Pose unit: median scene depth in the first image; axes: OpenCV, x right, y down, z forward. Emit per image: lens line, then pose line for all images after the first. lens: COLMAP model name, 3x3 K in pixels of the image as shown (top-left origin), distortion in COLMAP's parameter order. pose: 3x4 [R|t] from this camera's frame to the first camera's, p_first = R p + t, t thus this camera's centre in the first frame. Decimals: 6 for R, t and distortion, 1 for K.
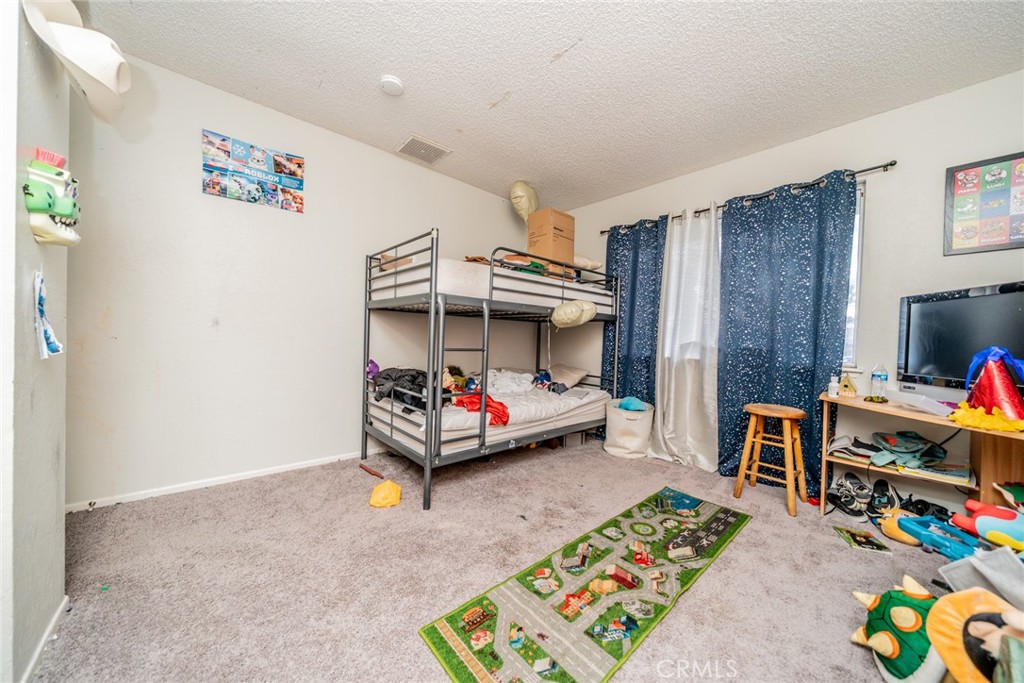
lens RADIAL K [[345.5, 0, 509.6], [0, 345.5, 342.1], [0, 0, 1]] dist [-0.009732, 0.000001]
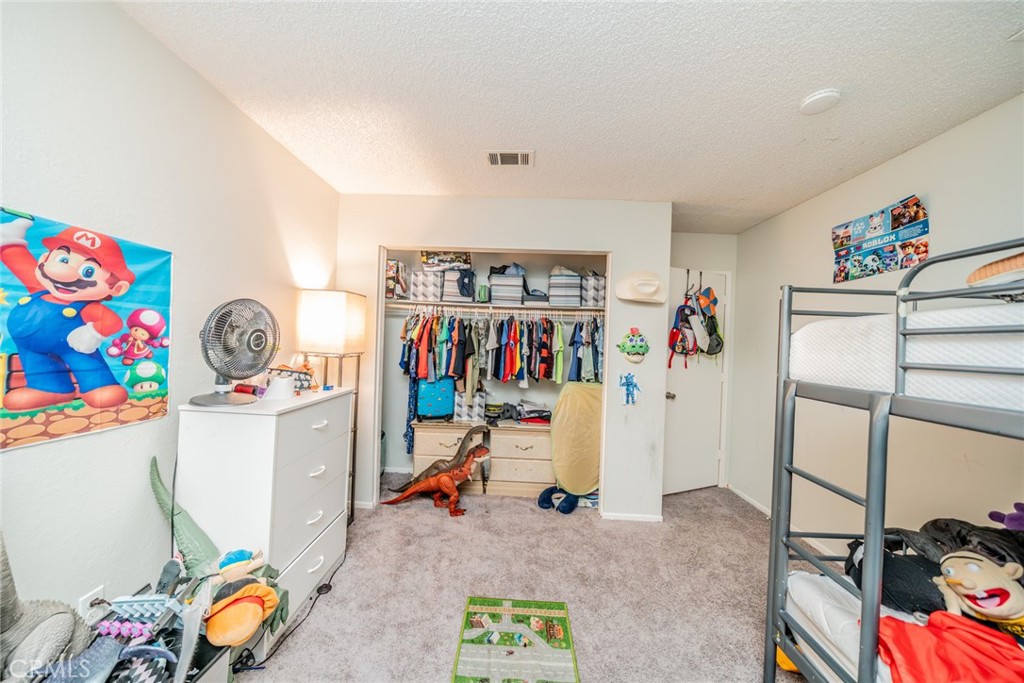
lens RADIAL K [[345.5, 0, 507.3], [0, 345.5, 340.7], [0, 0, 1]] dist [-0.009732, 0.000001]
pose [[-0.684066, -0.065070, -0.726512, 0.707228], [-0.074071, 0.997061, -0.019558, -0.179613], [0.725649, 0.040435, -0.686875, 1.162759]]
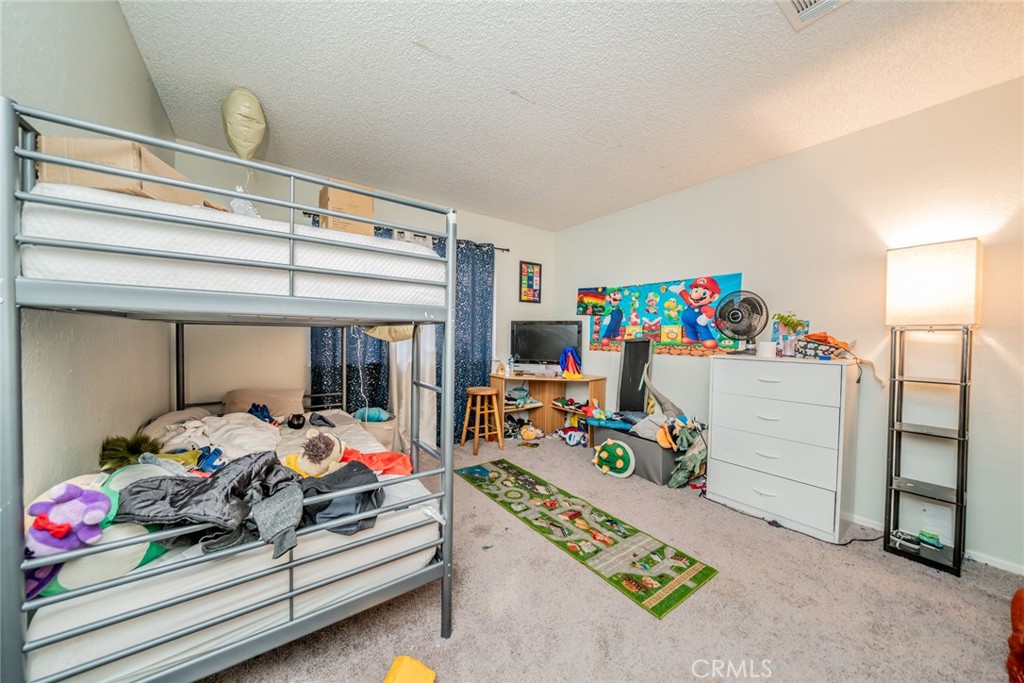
lens RADIAL K [[345.5, 0, 508.5], [0, 345.5, 338.9], [0, 0, 1]] dist [-0.009732, 0.000001]
pose [[0.112566, -0.041276, 0.992787, -0.939163], [0.004445, 0.999148, 0.041037, -0.118865], [-0.993634, -0.000206, 0.112653, 0.888036]]
